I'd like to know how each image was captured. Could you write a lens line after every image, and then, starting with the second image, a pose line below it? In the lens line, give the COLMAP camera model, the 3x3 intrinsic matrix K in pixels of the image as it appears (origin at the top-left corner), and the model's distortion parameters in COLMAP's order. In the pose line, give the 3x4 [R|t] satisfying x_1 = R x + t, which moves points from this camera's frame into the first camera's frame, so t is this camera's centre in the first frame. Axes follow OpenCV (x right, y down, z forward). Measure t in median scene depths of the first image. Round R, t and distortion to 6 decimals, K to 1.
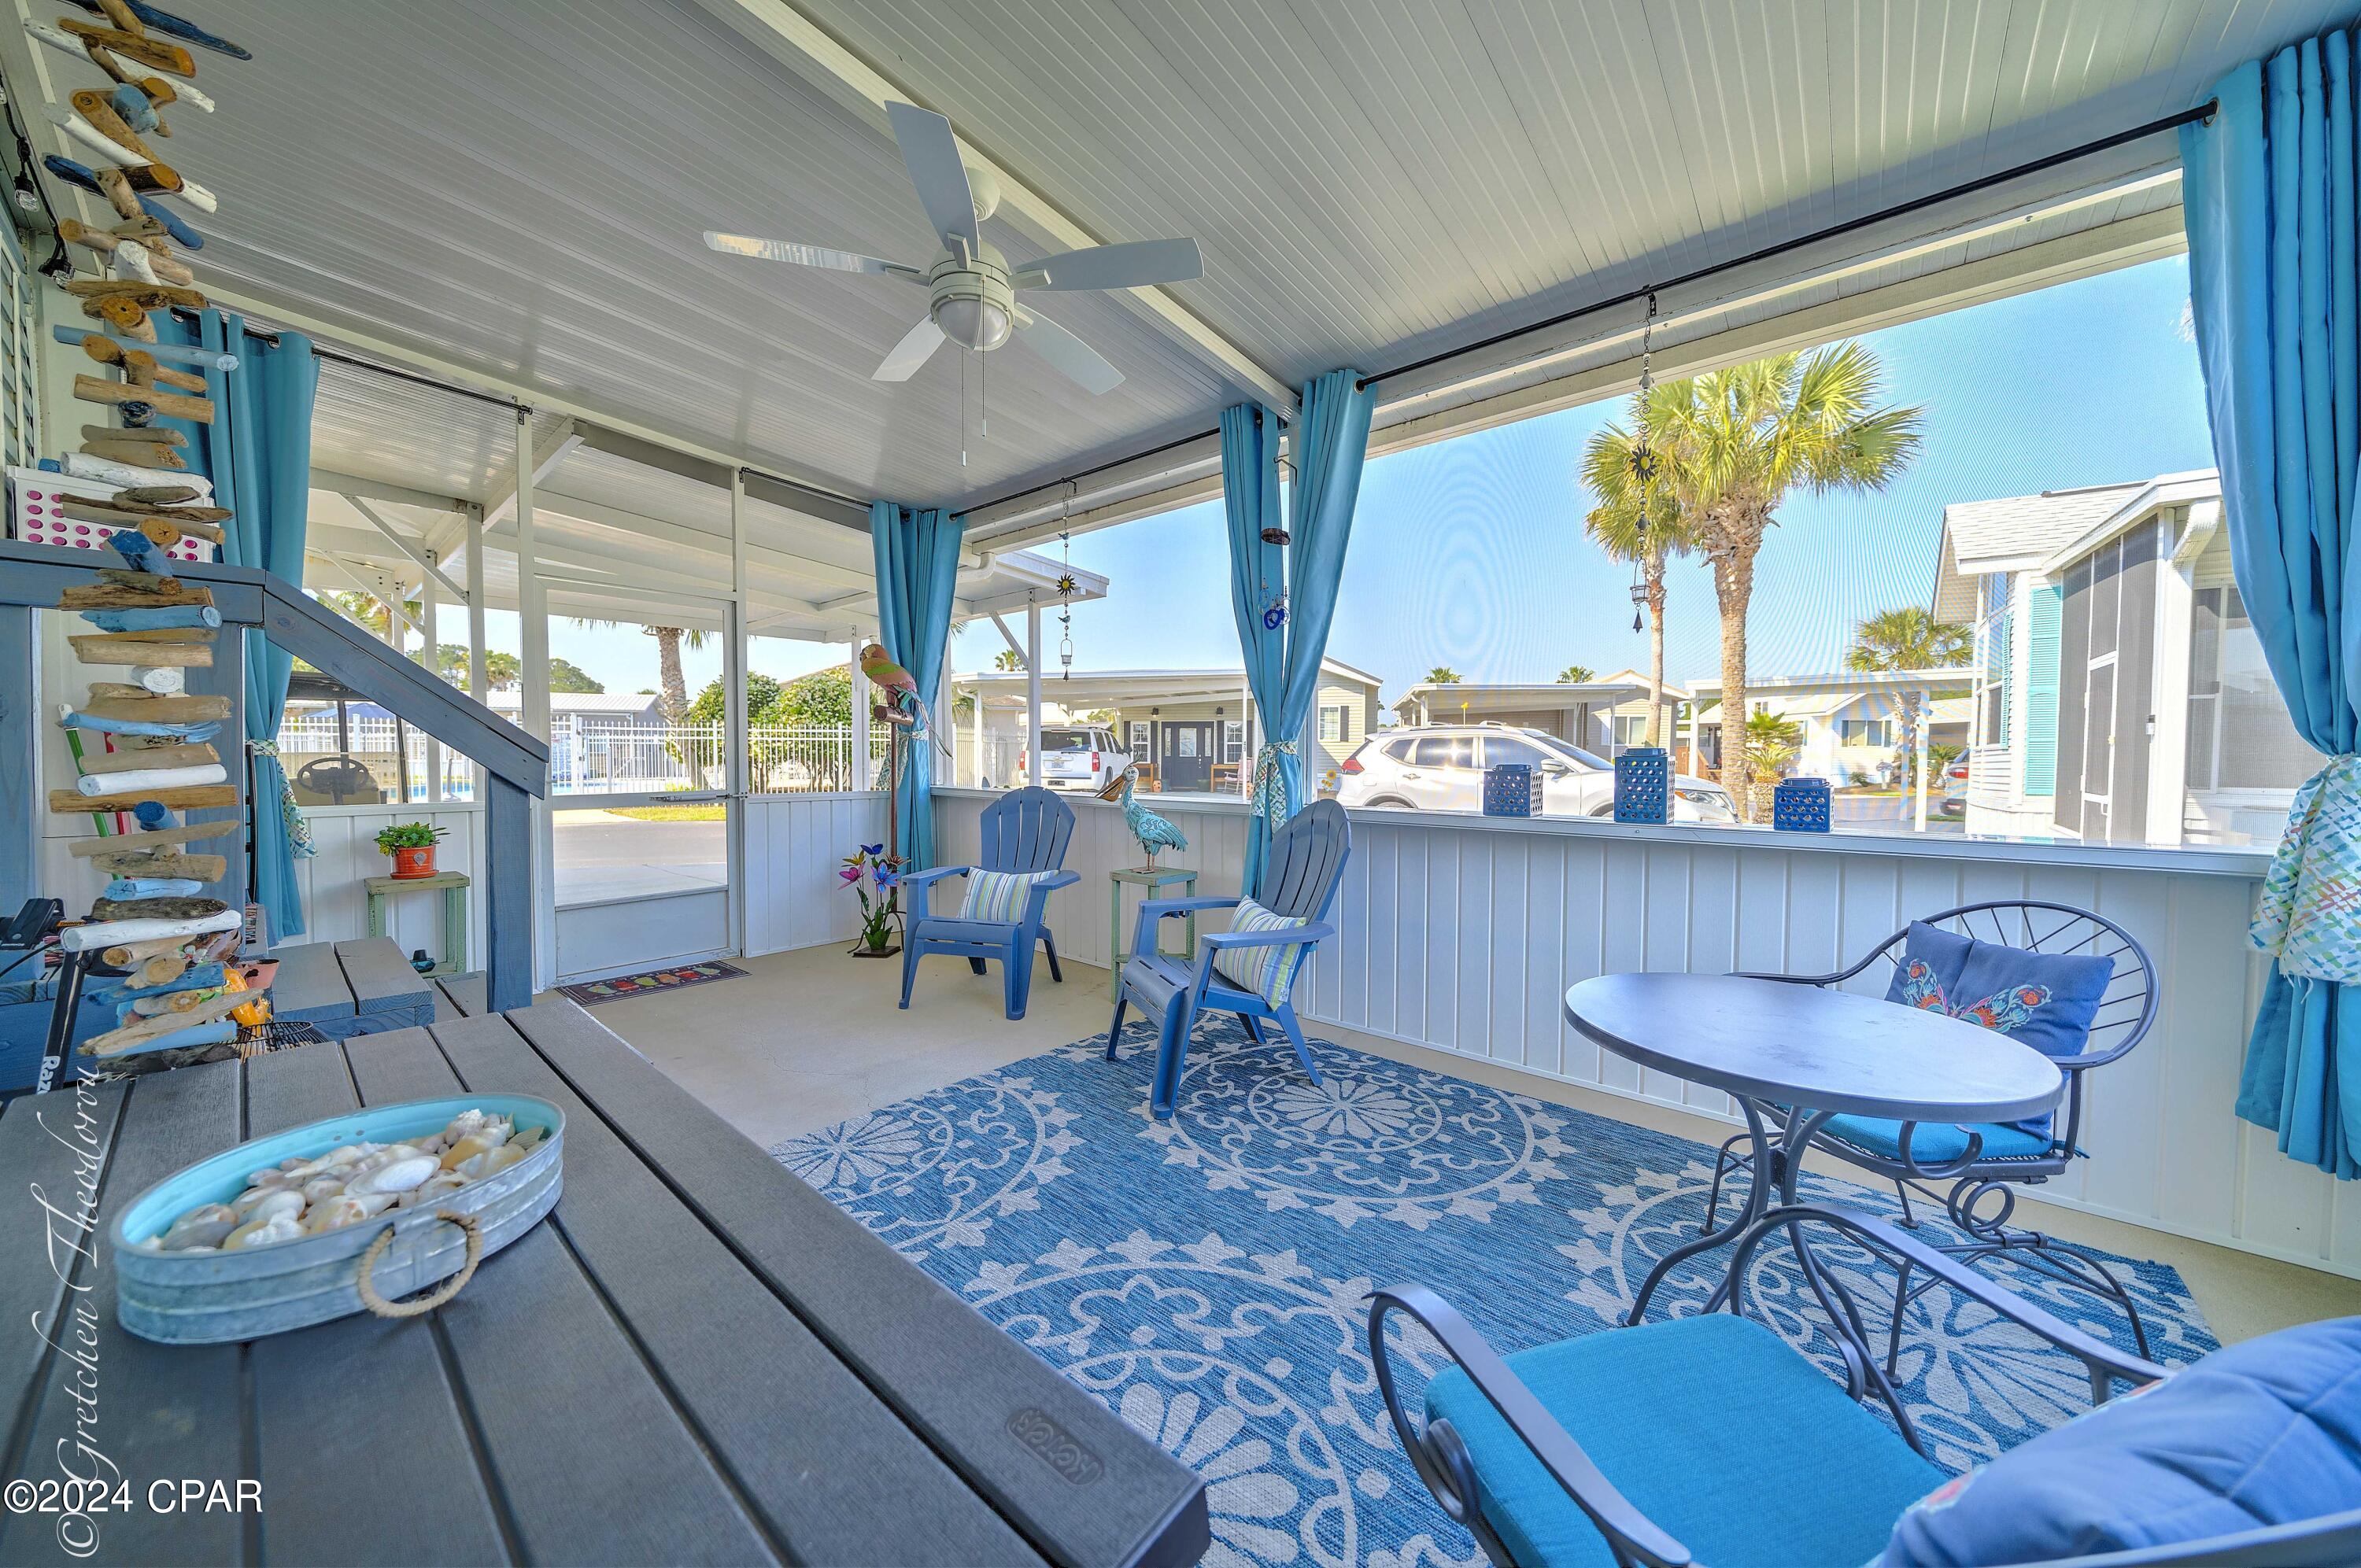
lens RADIAL K [[814.8, 0, 1173.0], [0, 814.8, 752.3], [0, 0, 1]] dist [-0.008819, 0.000036]
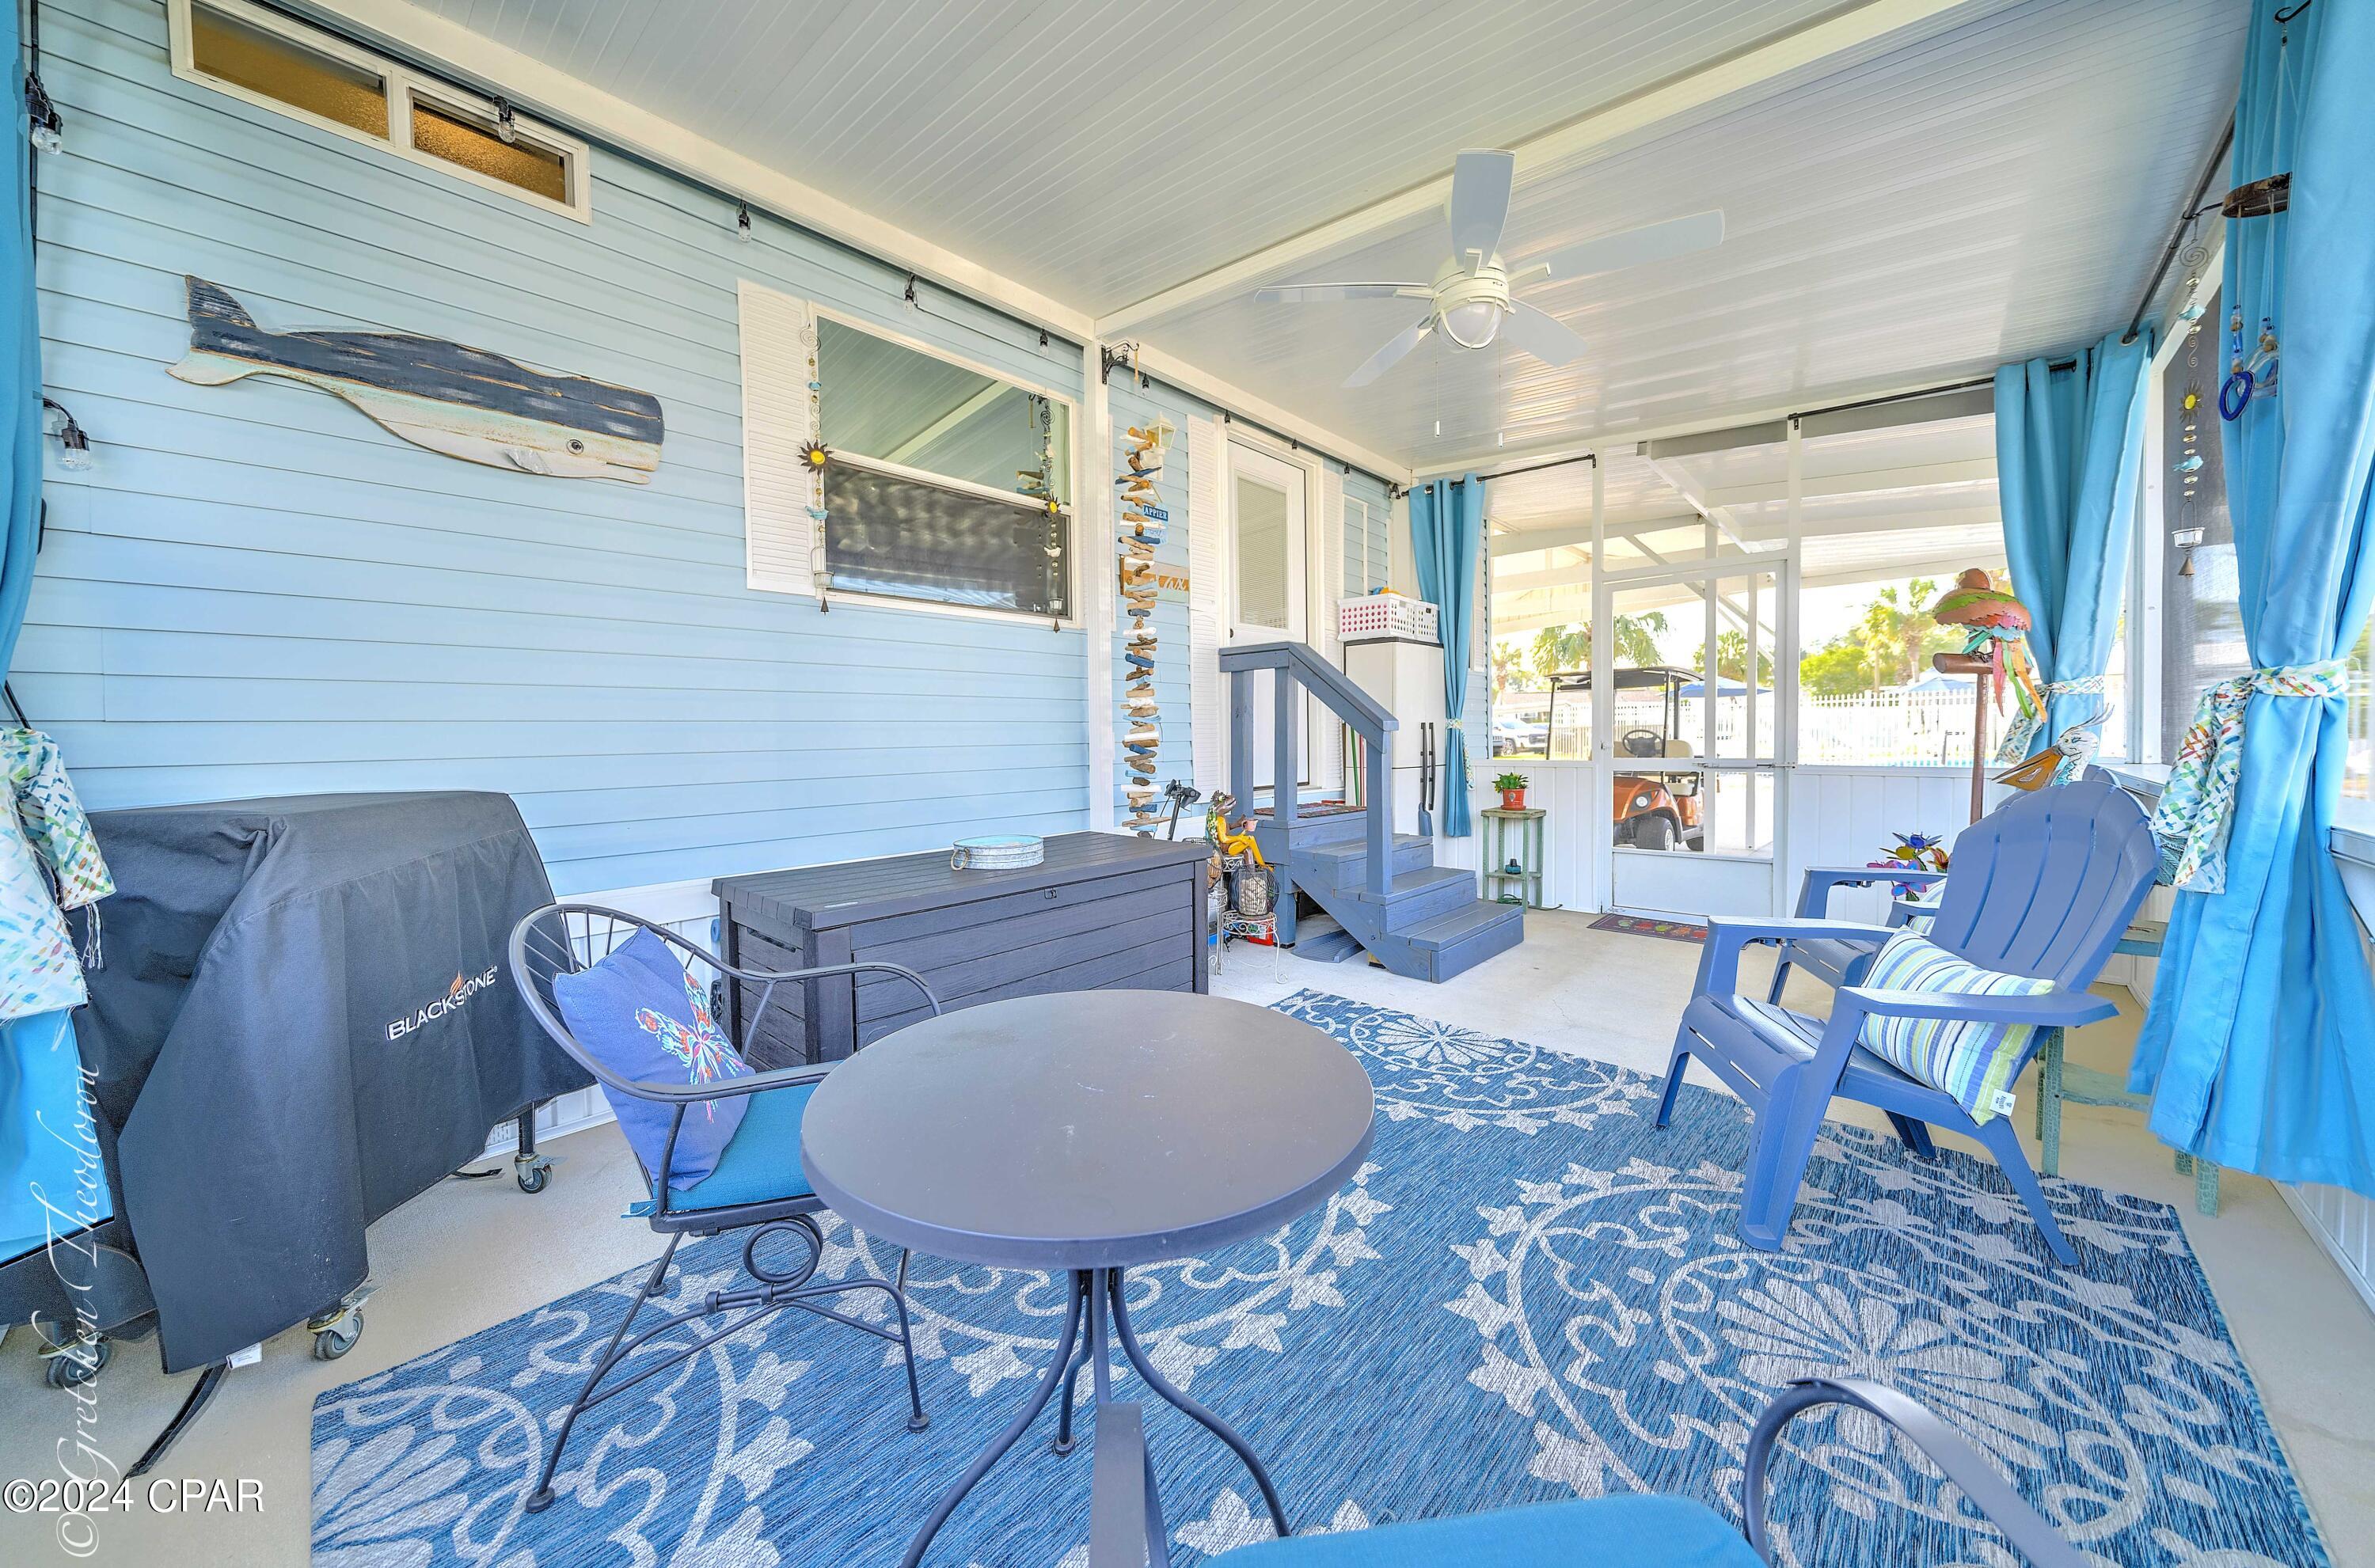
lens RADIAL K [[819.7, 0, 1179.9], [0, 819.7, 752.1], [0, 0, 1]] dist [-0.008819, 0.000036]
pose [[-0.037137, 0.019285, -0.999124, 0.831598], [0.012251, 0.999747, 0.018841, 0.017582], [0.999235, -0.011541, -0.037364, 0.635012]]
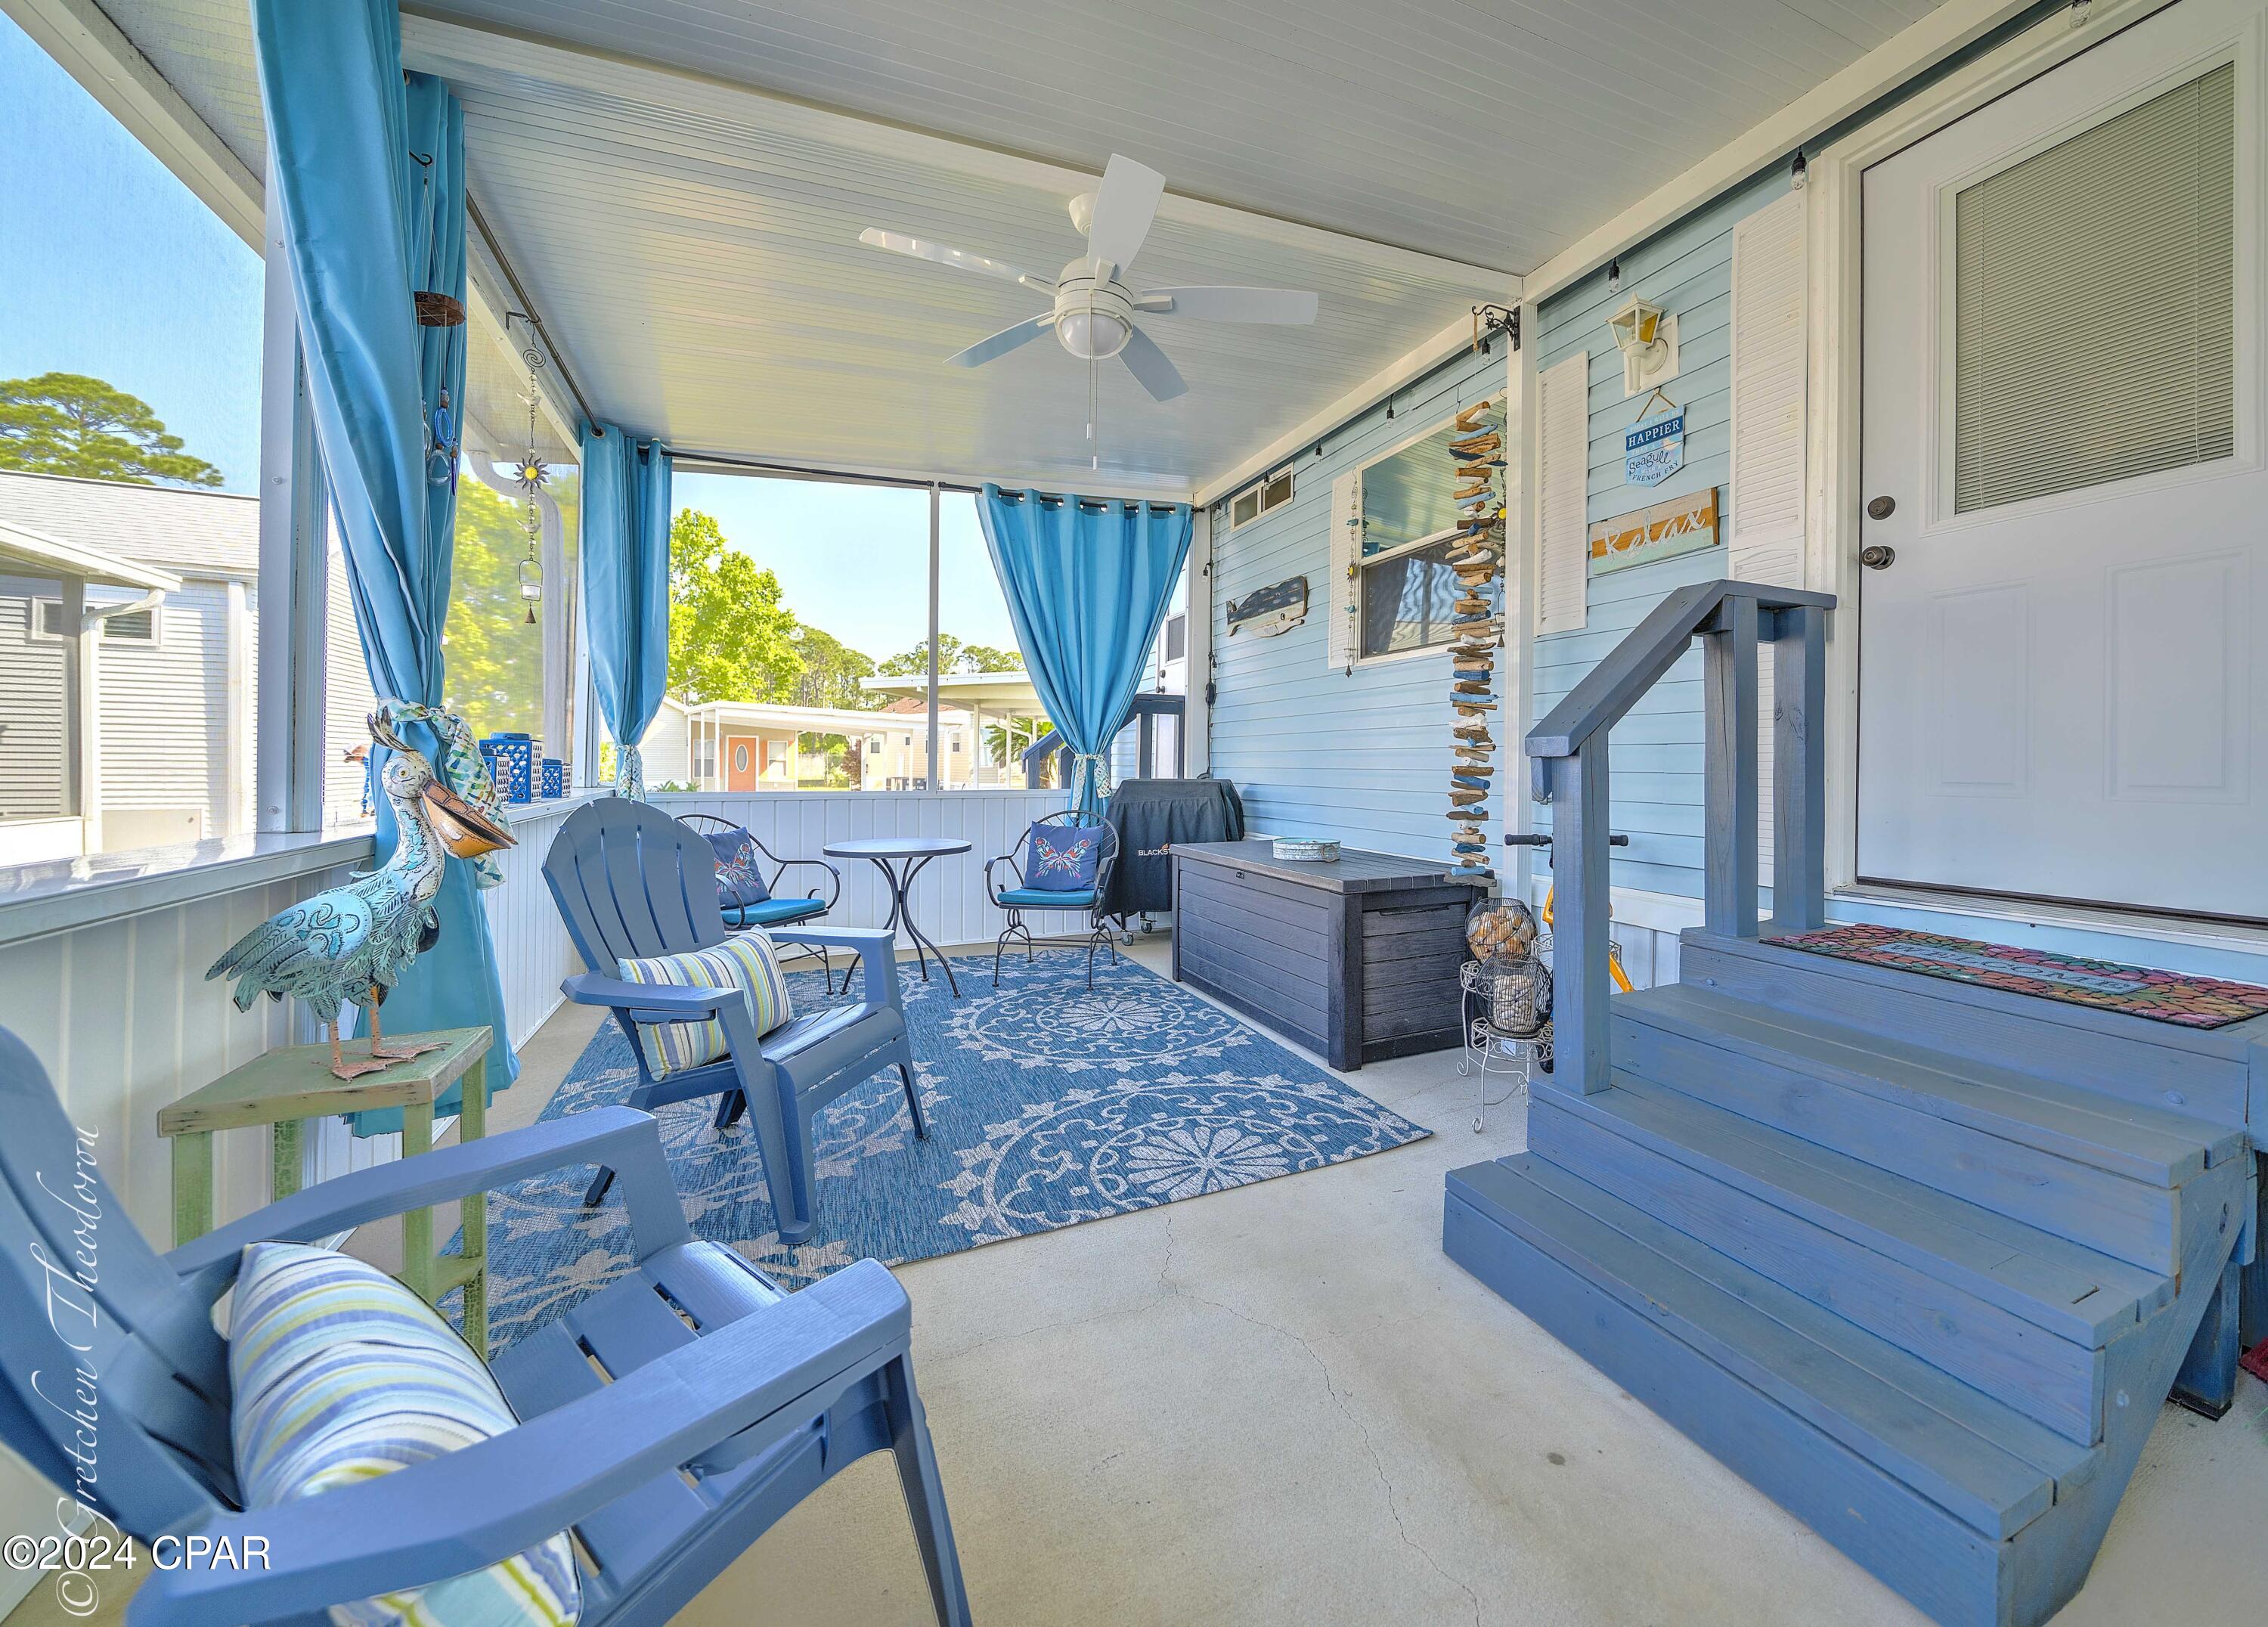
lens RADIAL K [[858.0, 0, 1199.0], [0, 858.0, 769.0], [0, 0, 1]] dist [-0.009465, -0.000245]
pose [[-0.916580, -0.016470, 0.399513, -0.769512], [-0.015461, 0.999864, 0.005747, 0.023885], [-0.399553, -0.000910, -0.916710, 1.865527]]
